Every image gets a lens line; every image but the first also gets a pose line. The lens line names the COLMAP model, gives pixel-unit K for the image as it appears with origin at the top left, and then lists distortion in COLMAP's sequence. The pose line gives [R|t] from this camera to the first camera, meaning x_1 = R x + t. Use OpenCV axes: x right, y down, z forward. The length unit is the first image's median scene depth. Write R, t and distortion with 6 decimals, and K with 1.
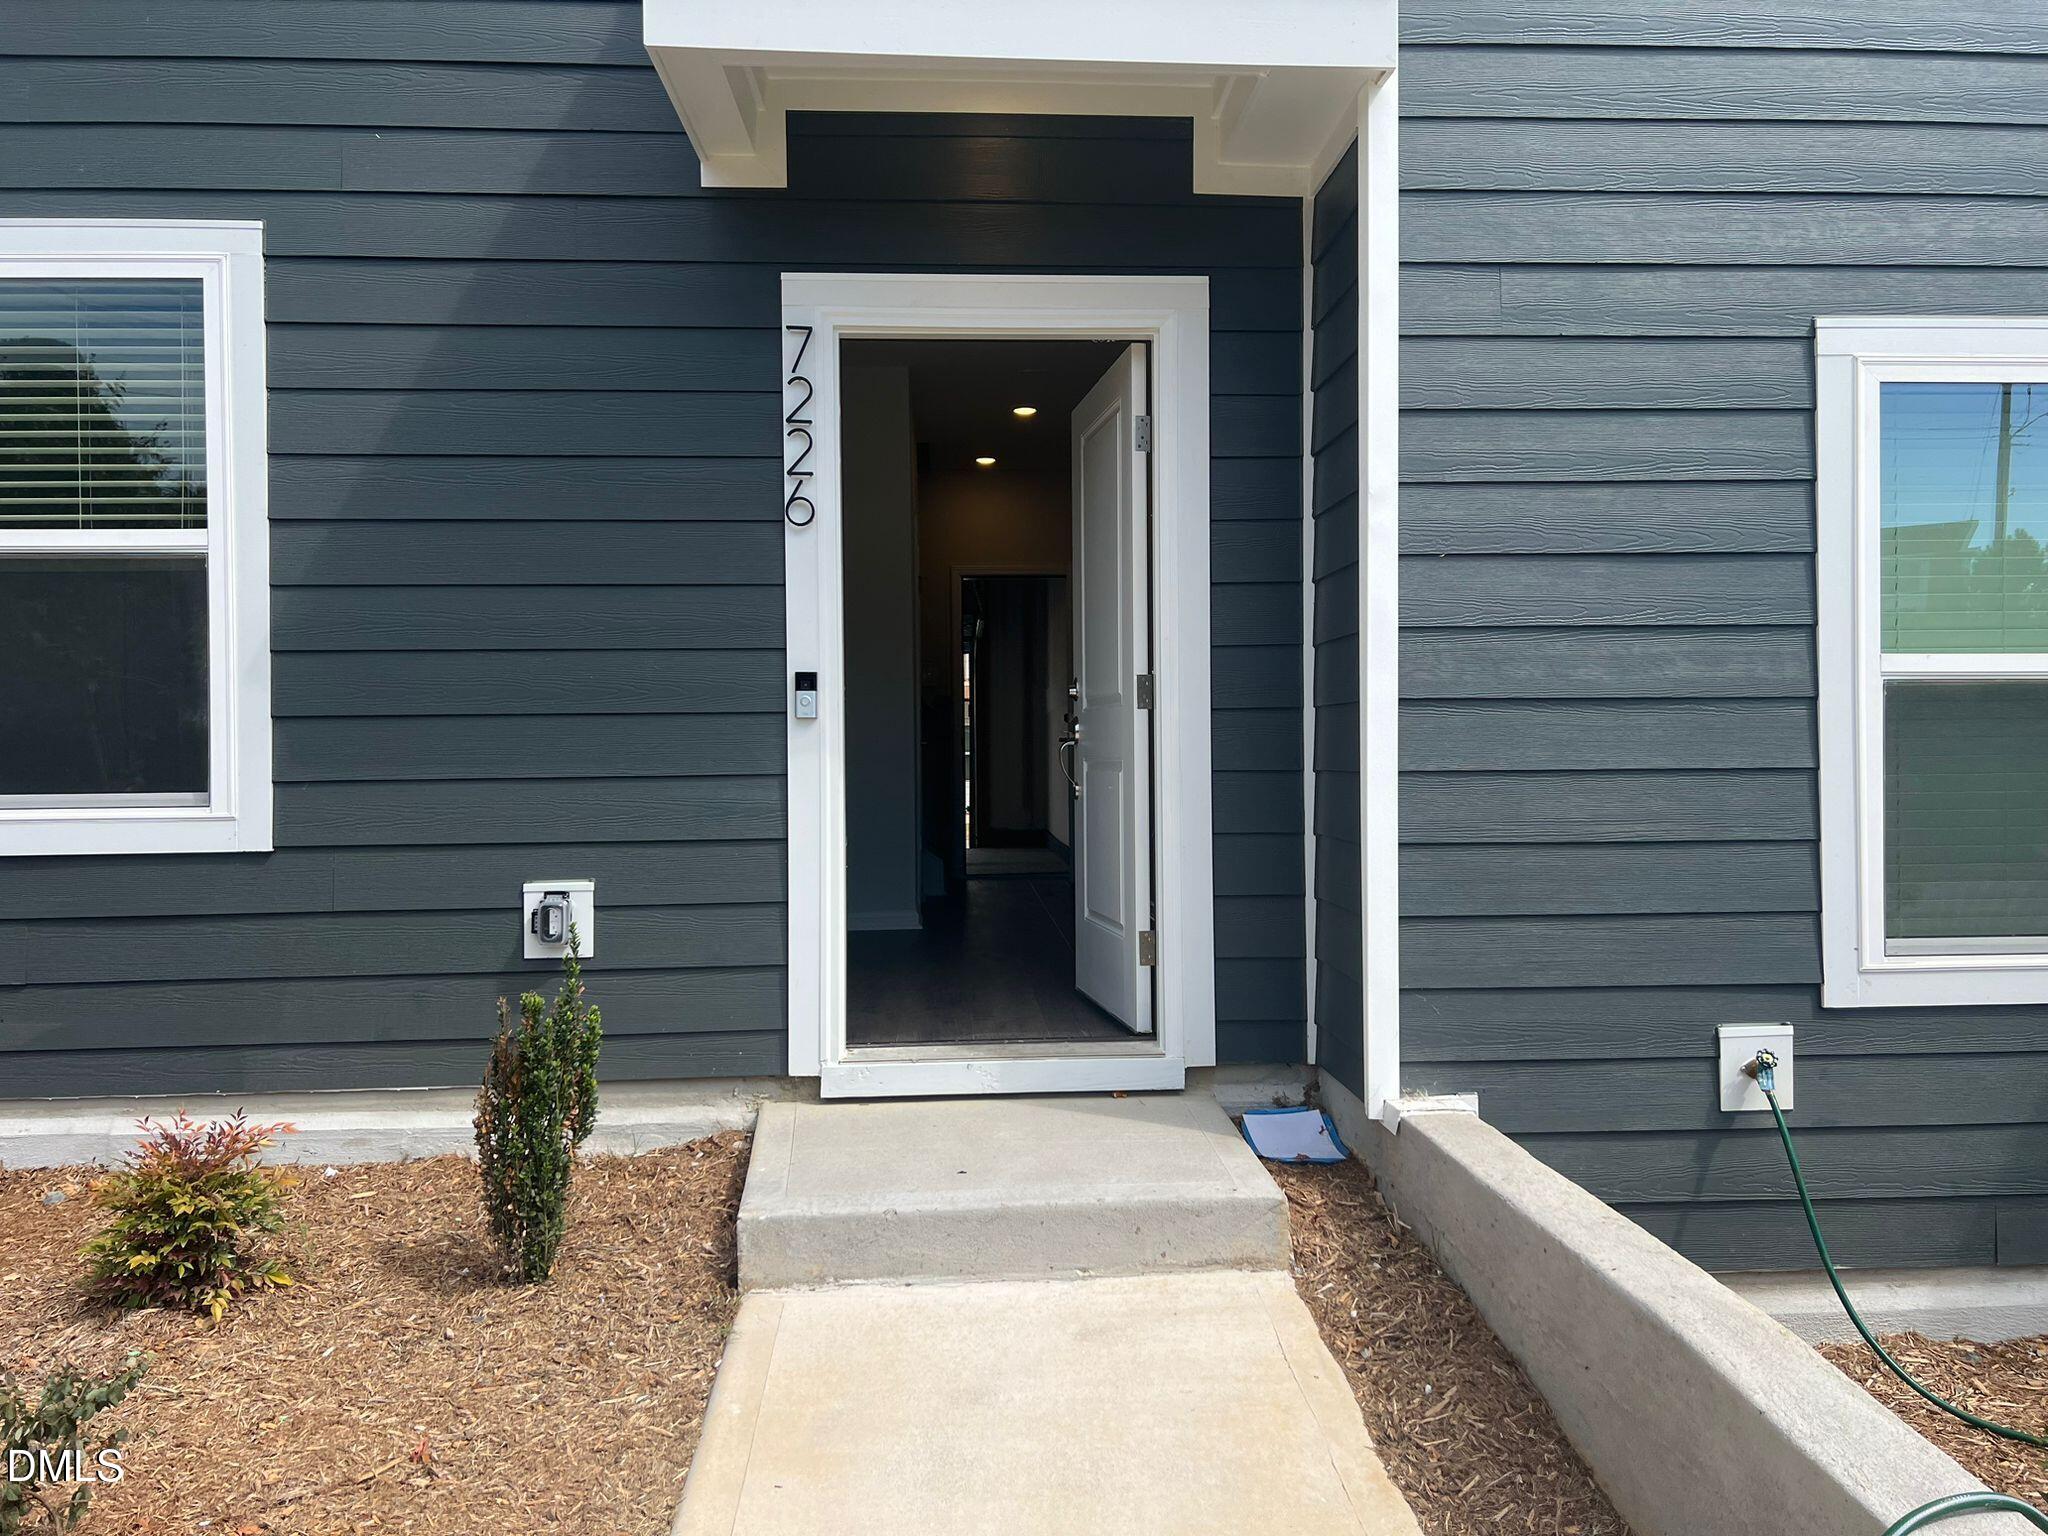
lens RADIAL K [[1519.7, 0, 1032.6], [0, 1519.7, 781.8], [0, 0, 1]] dist [0.077666, -0.113824]
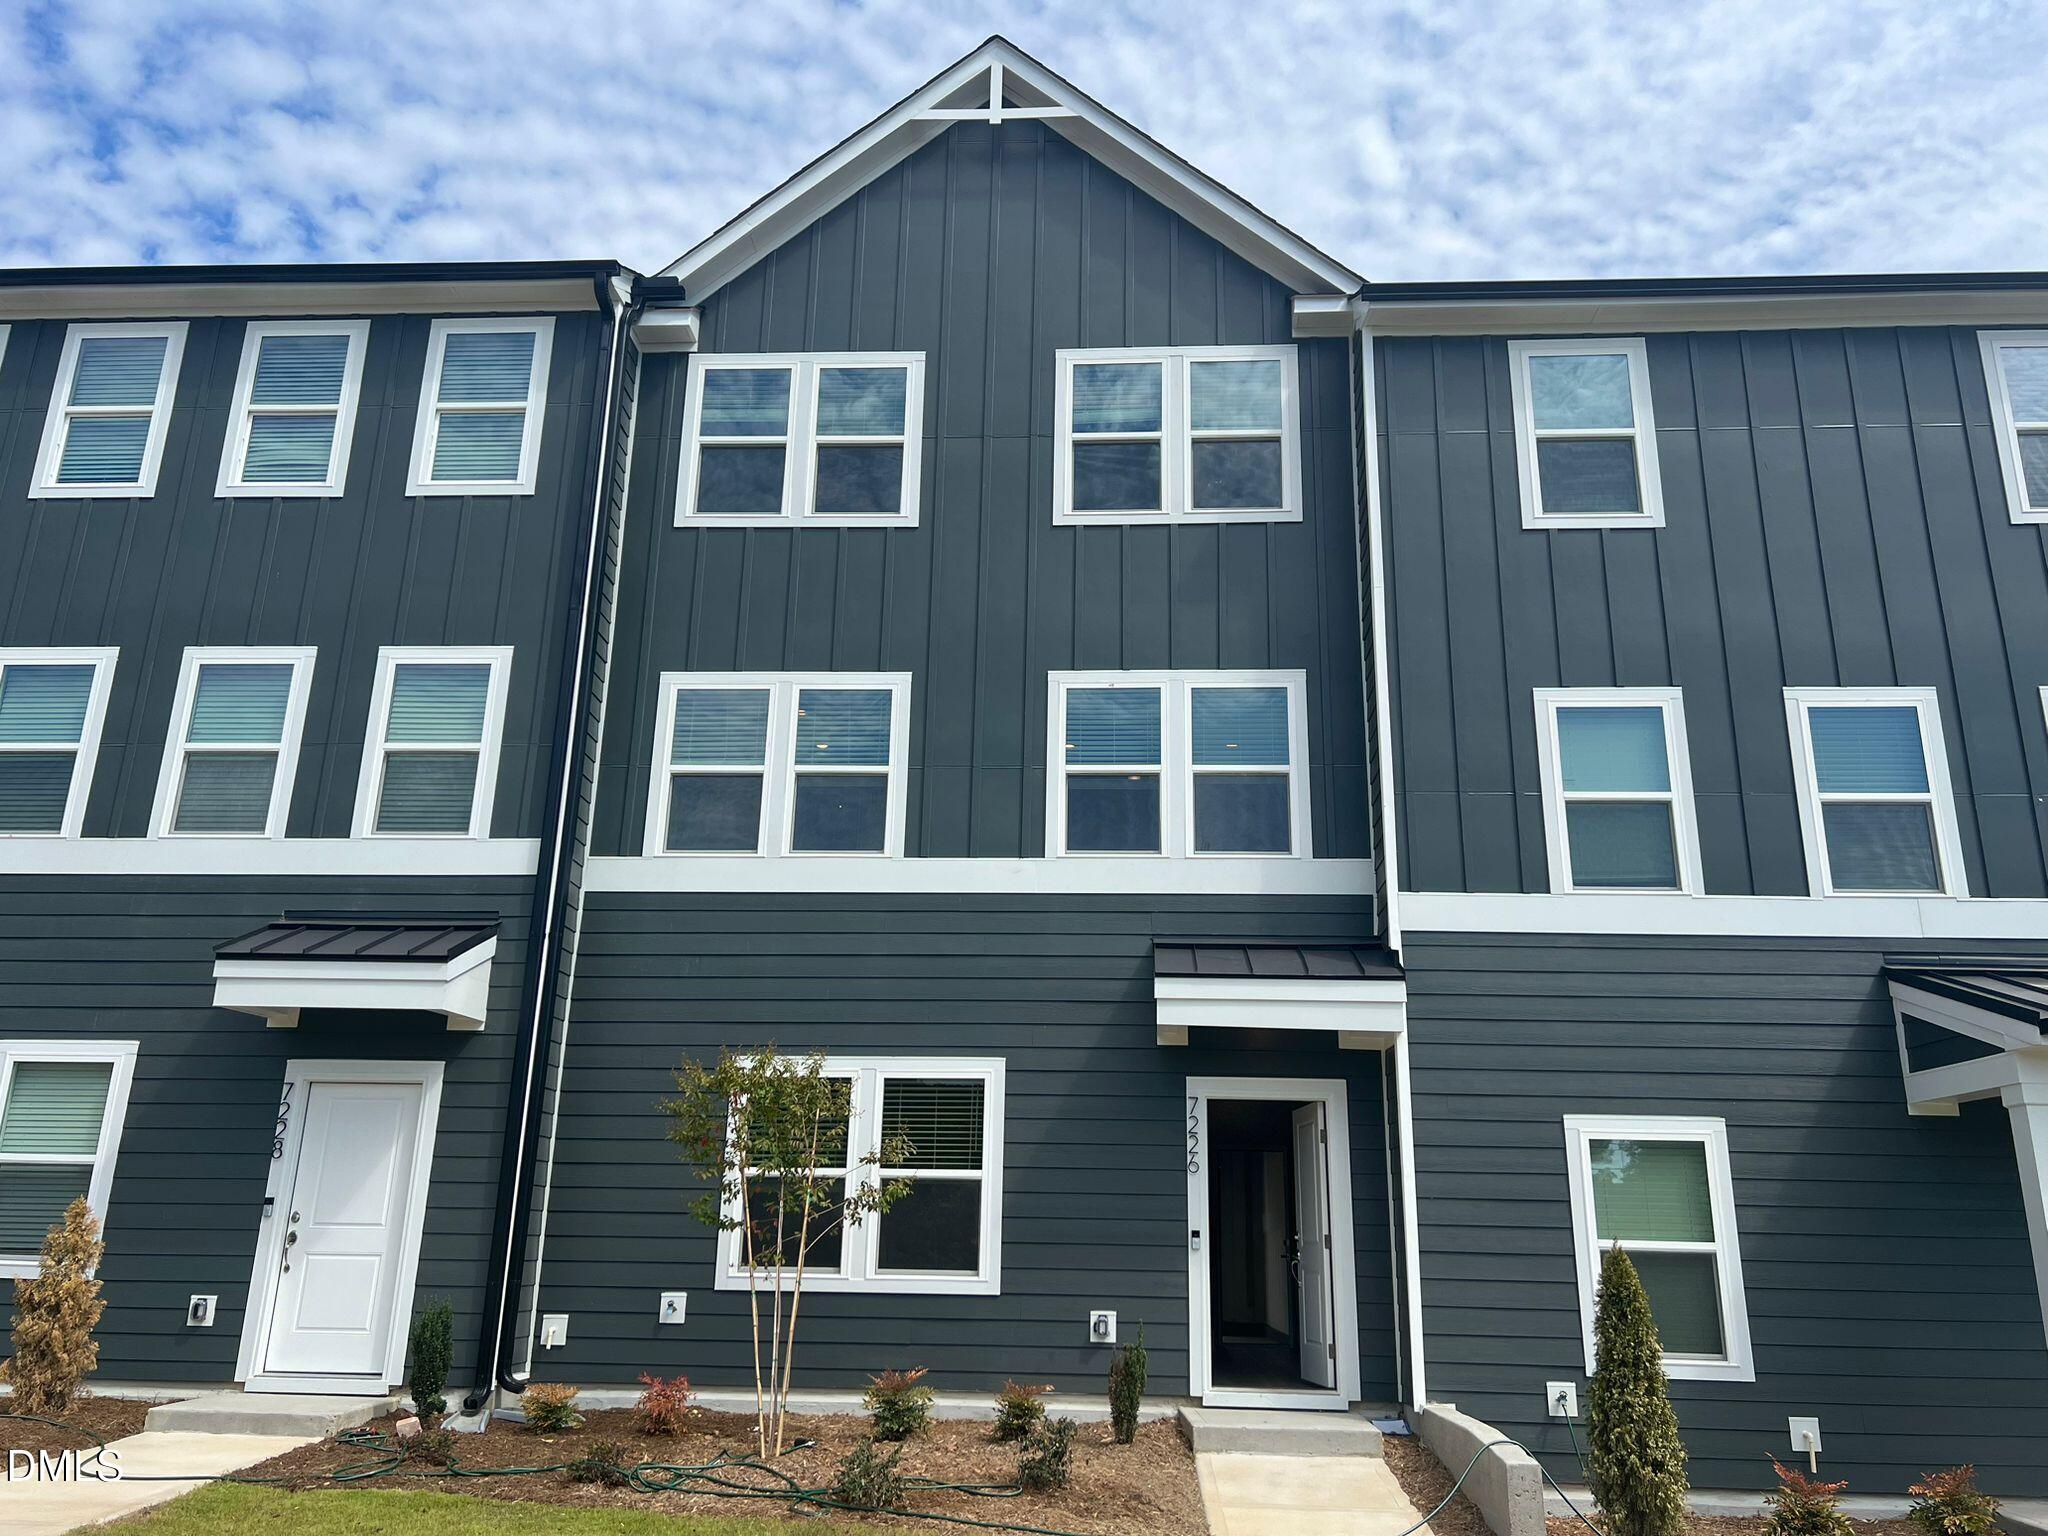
lens RADIAL K [[1519.7, 0, 1032.6], [0, 1519.7, 781.8], [0, 0, 1]] dist [0.077666, -0.113824]
pose [[0.992490, -0.006708, -0.122139, -0.101978], [-0.032480, 0.948199, -0.316012, 0.038283], [0.117932, 0.317606, 0.940860, -1.796499]]
